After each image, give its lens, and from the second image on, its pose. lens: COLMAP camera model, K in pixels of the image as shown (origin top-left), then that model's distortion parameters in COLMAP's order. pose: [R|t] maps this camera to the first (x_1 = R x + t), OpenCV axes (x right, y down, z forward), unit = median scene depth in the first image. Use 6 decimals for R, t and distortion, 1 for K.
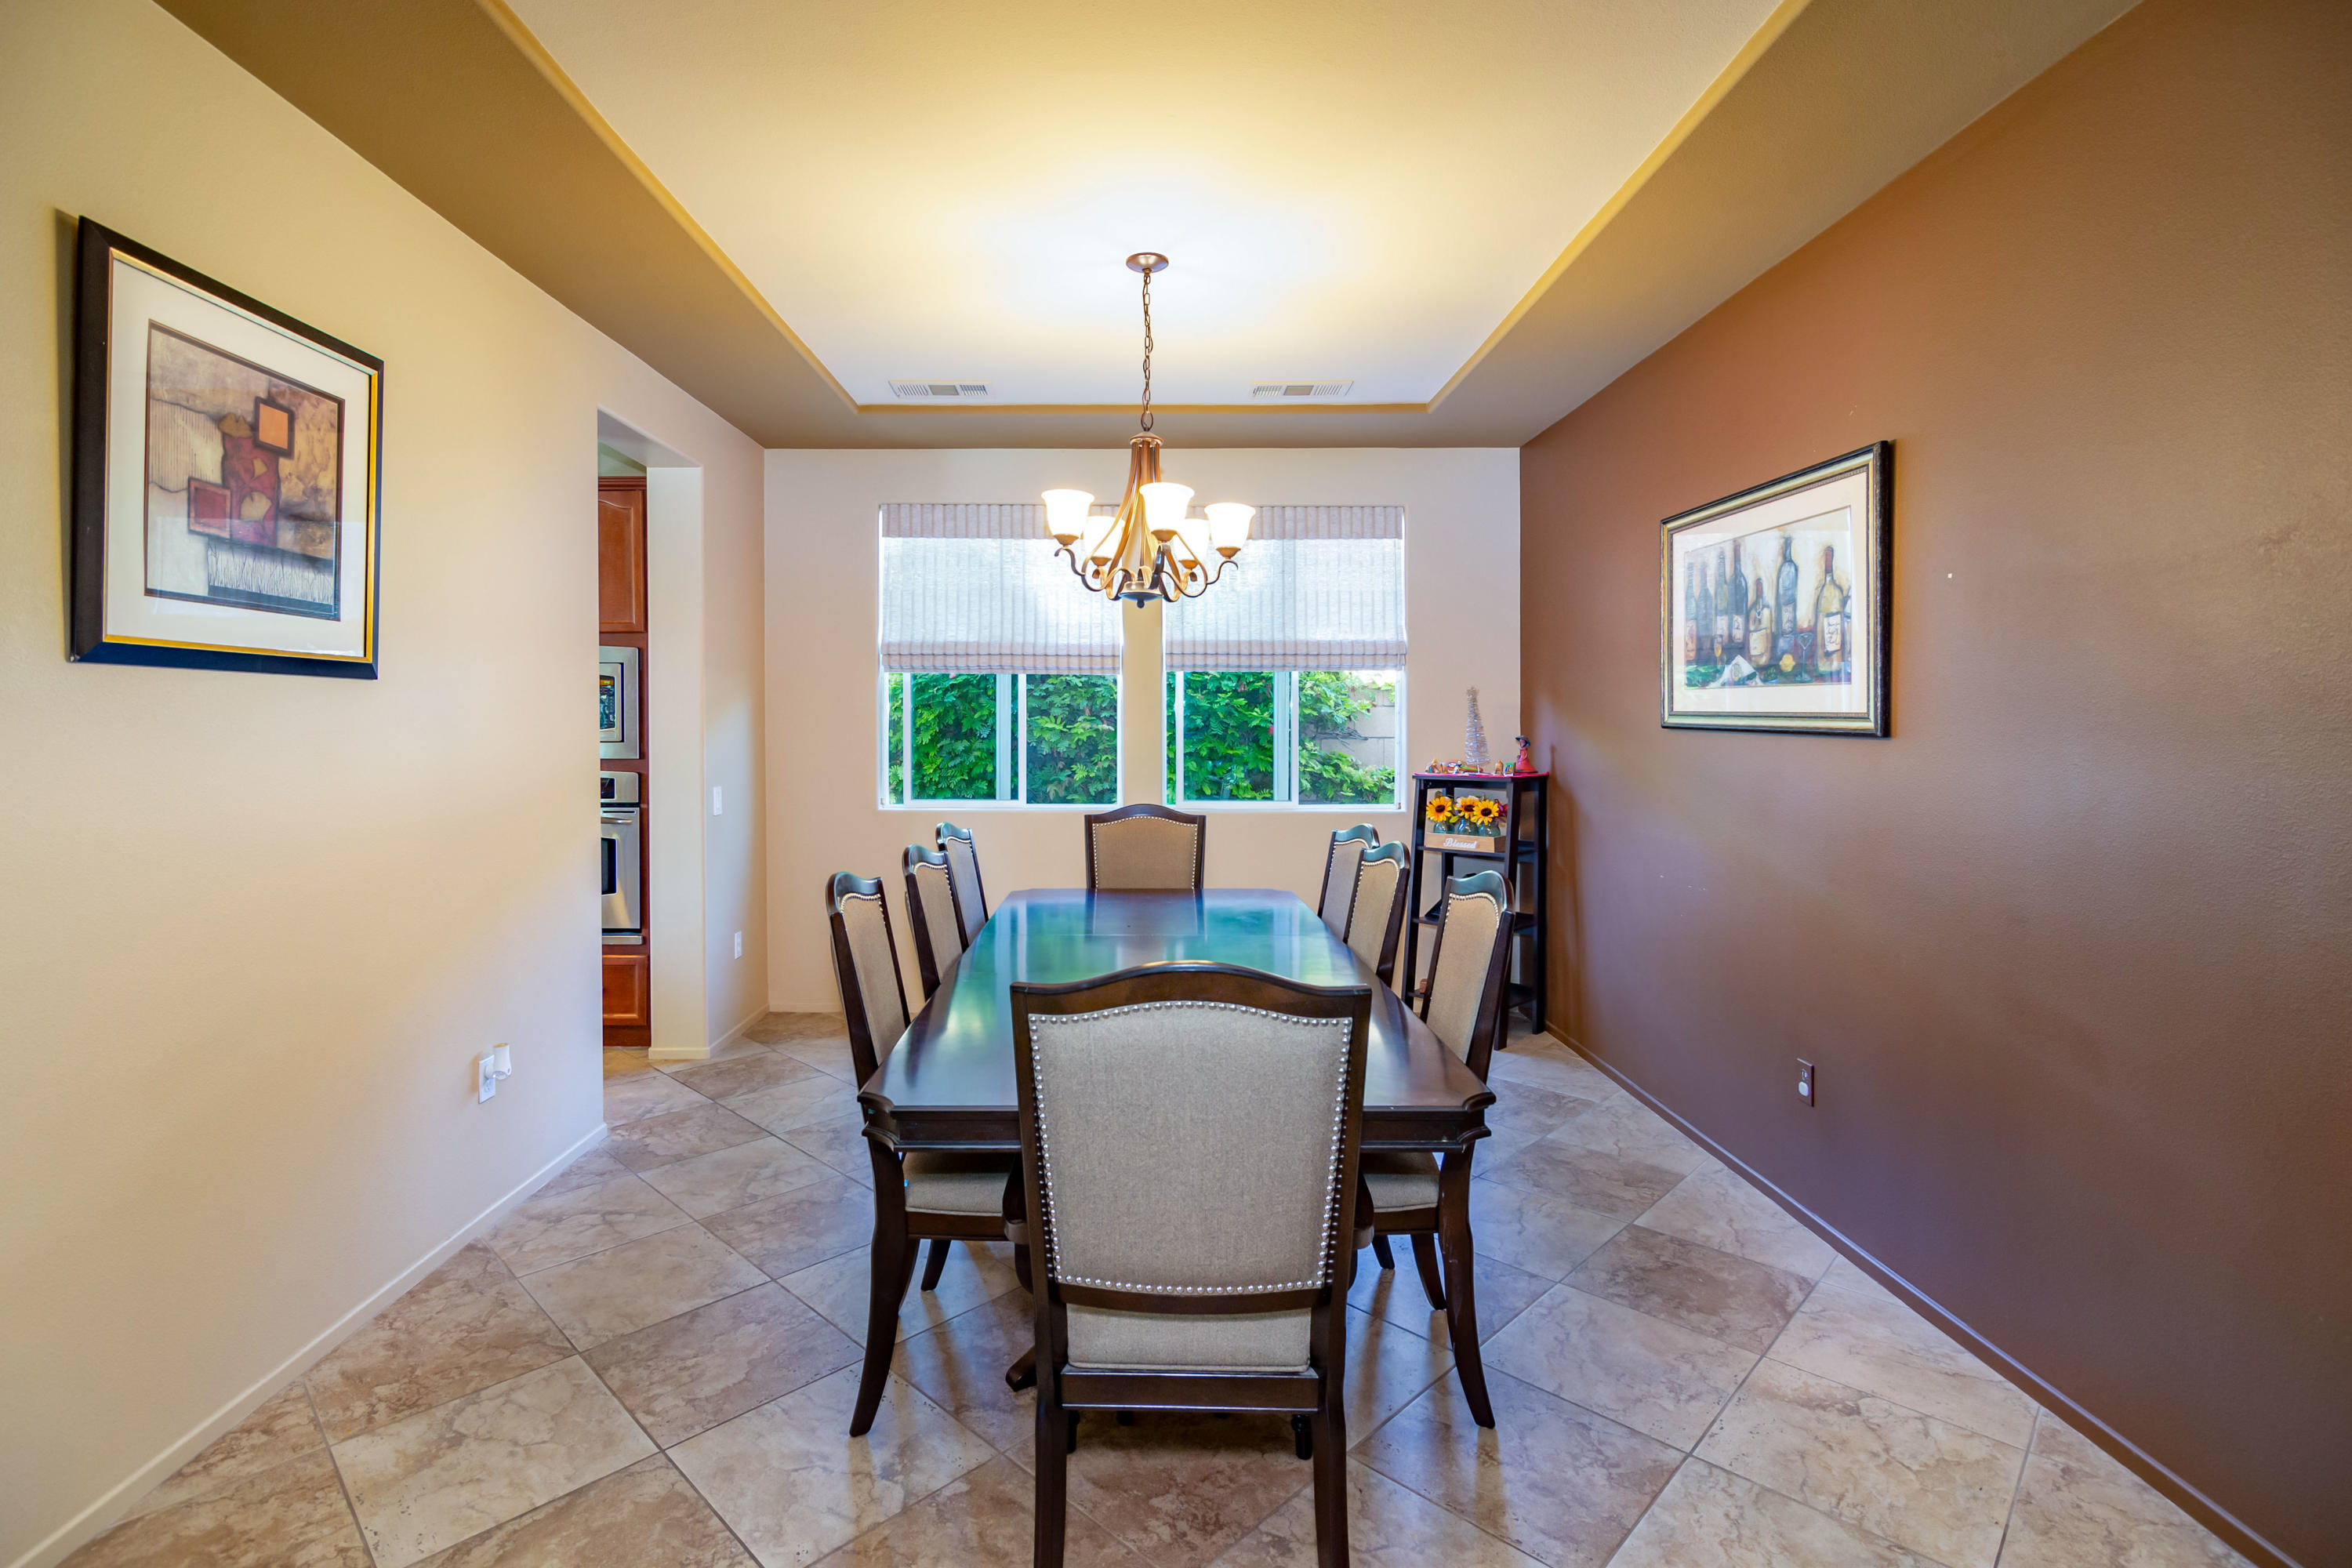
lens RADIAL K [[1096.2, 0, 1167.1], [0, 1096.2, 715.2], [0, 0, 1]] dist [0.002586, -0.008118]
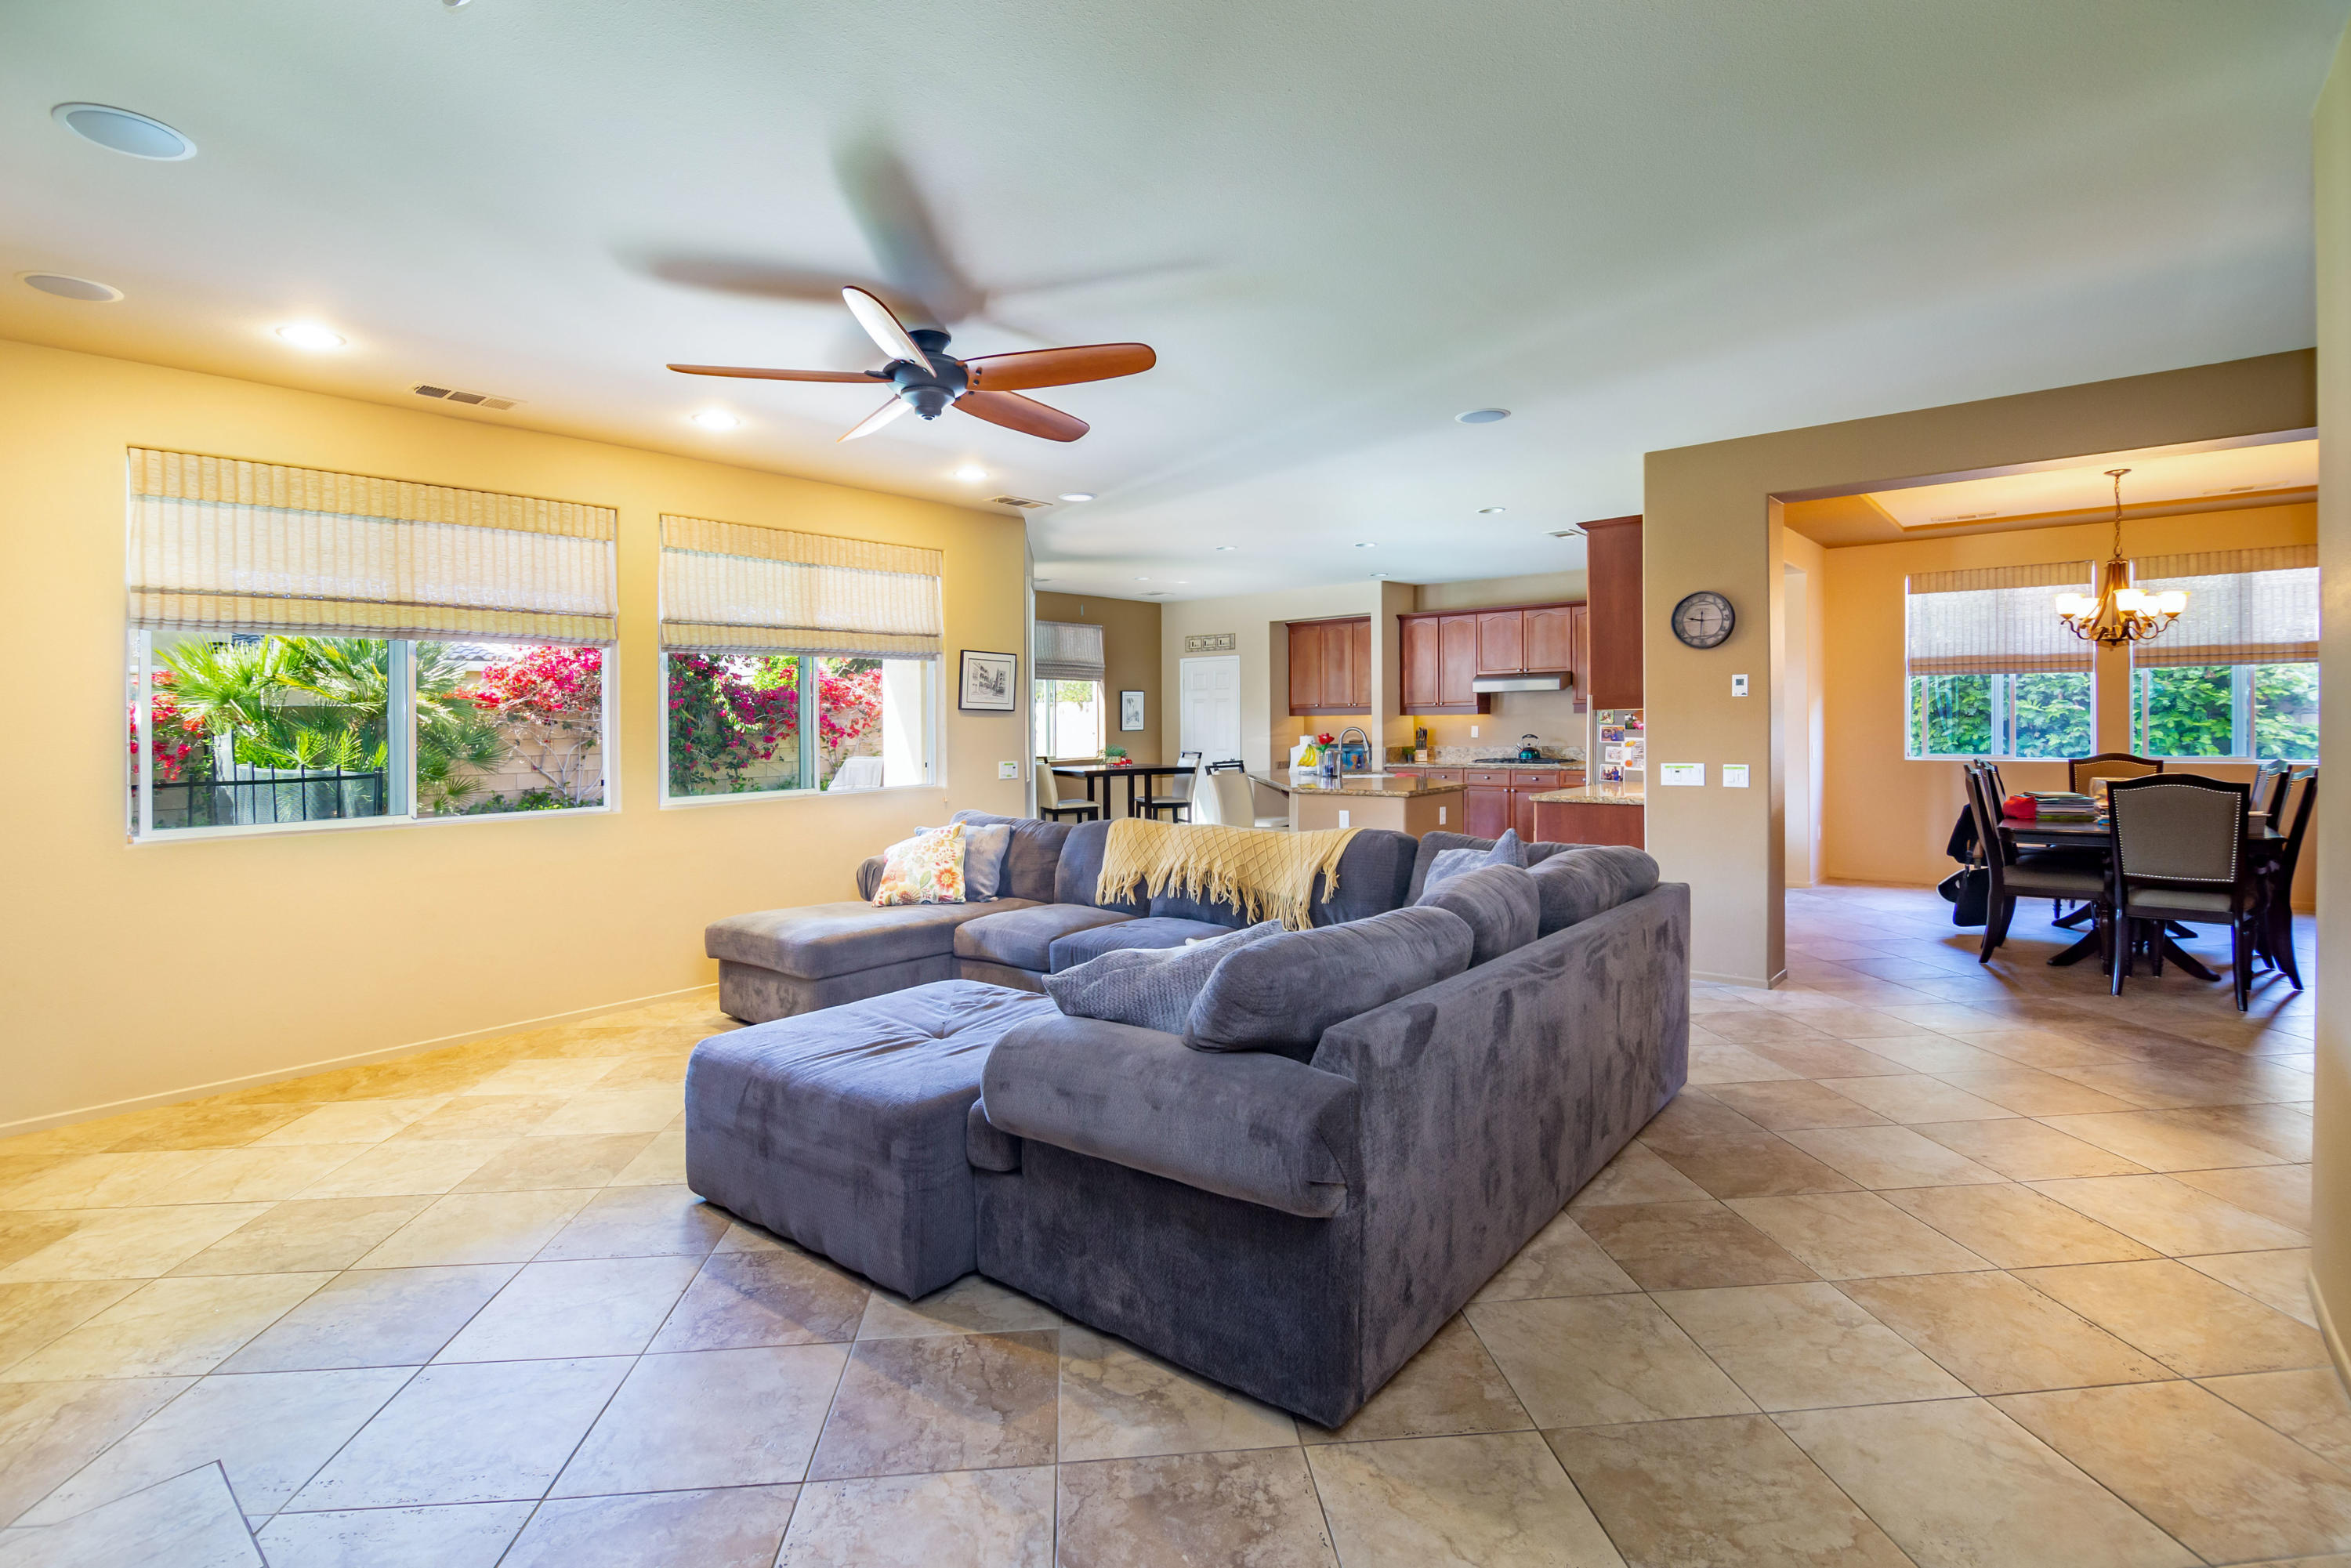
lens RADIAL K [[1105.4, 0, 1172.4], [0, 1105.4, 732.2], [0, 0, 1]] dist [0.000643, -0.006401]
pose [[0.750256, -0.004821, -0.661130, 0.007752], [0.021736, 0.999613, 0.017377, -0.006879], [0.660790, -0.027407, 0.750070, -0.831054]]
